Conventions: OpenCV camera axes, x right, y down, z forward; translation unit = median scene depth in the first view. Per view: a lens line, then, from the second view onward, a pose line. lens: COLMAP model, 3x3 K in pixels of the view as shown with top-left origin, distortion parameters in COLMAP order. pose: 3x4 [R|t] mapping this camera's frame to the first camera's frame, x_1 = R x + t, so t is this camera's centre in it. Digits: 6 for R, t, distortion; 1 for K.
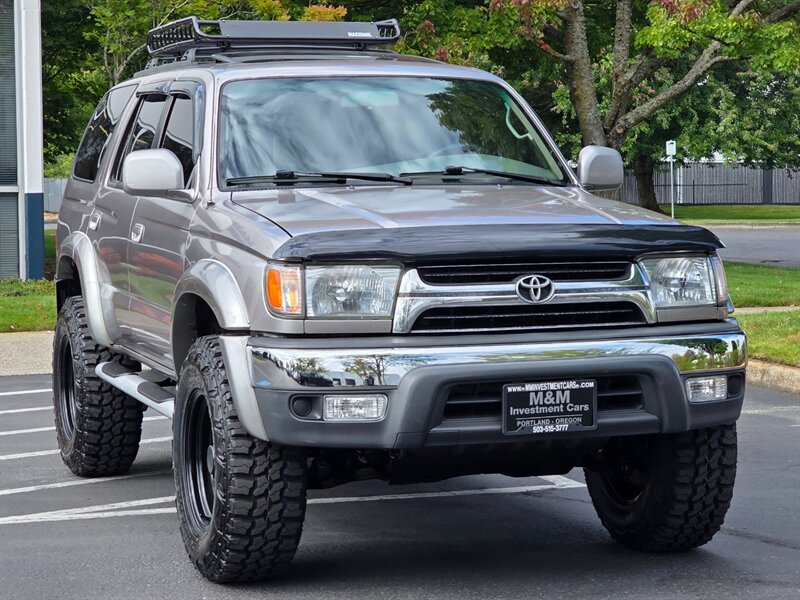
lens RADIAL K [[2087.7, 0, 402.2], [0, 2087.7, 300.0], [0, 0, 1]] dist [-1.079290, 23.212135]
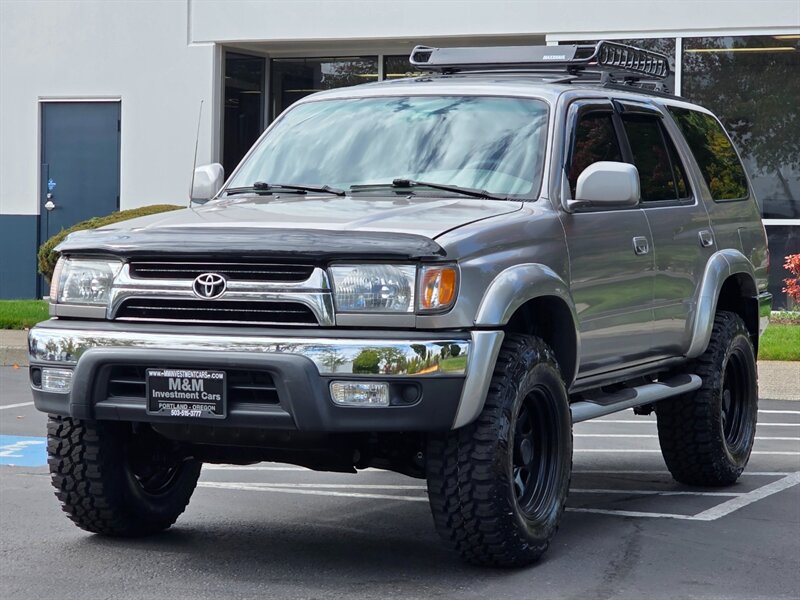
lens RADIAL K [[2087.7, 0, 402.2], [0, 2087.7, 300.0], [0, 0, 1]] dist [-1.079290, 23.212135]
pose [[0.738642, 0.041419, -0.672824, 0.866819], [-0.058109, 0.998307, -0.002338, -0.001347], [0.671589, 0.040825, 0.739799, 0.264985]]
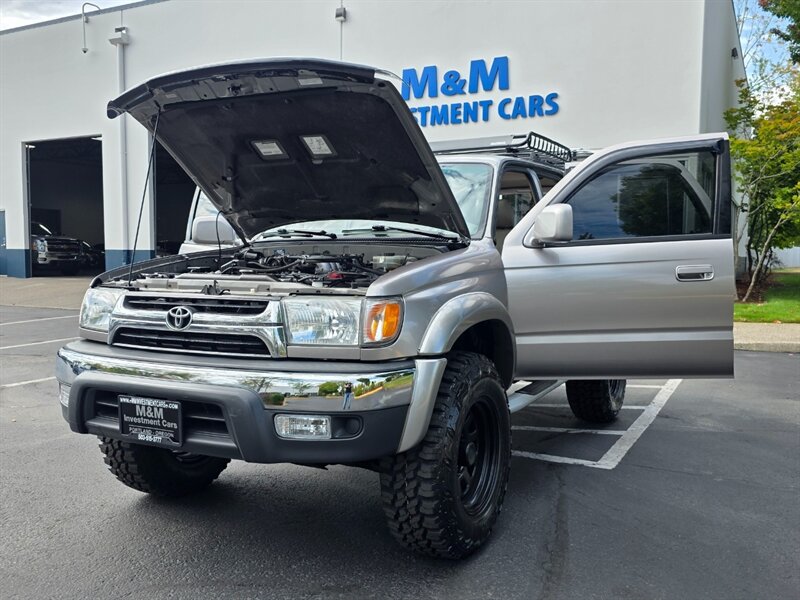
lens RADIAL K [[720.4, 0, 398.6], [0, 720.4, 300.3], [0, 0, 1]] dist [0.041387, -0.009868]
pose [[0.691297, 0.058364, -0.720210, 0.450229], [-0.051483, 0.998178, 0.031473, -0.035256], [0.720734, 0.015322, 0.693042, 0.800454]]
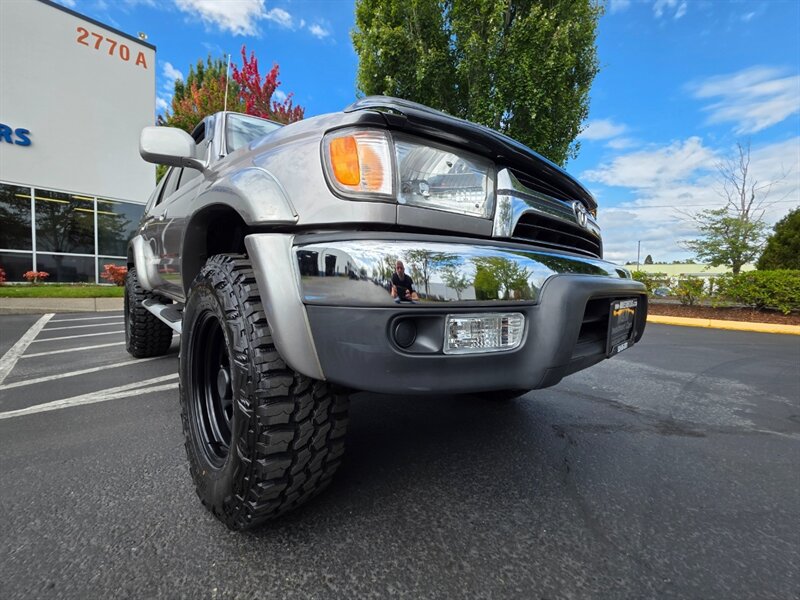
lens RADIAL K [[318.2, 0, 400.7], [0, 318.2, 299.8], [0, 0, 1]] dist [0.001820, -0.000243]
pose [[0.899408, 0.015758, 0.436825, -0.089533], [-0.014512, 0.999876, -0.006190, 0.040827], [-0.436868, -0.000772, 0.899525, 0.891654]]
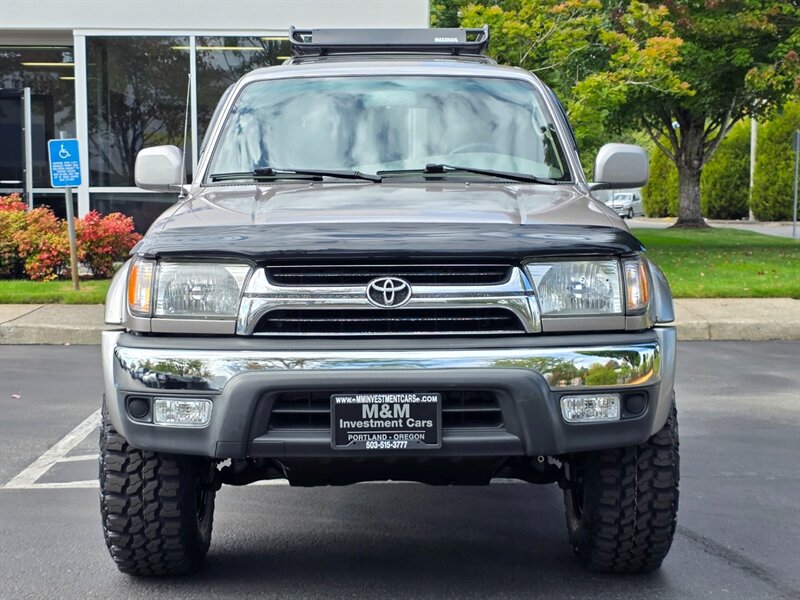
lens RADIAL K [[1481.1, 0, 398.5], [0, 1481.1, 300.5], [0, 0, 1]] dist [0.216137, -0.195444]
pose [[0.950805, 0.029101, -0.308419, 0.272758], [-0.023637, 0.999491, 0.021438, -0.016000], [0.308885, -0.013093, 0.951009, 0.367851]]
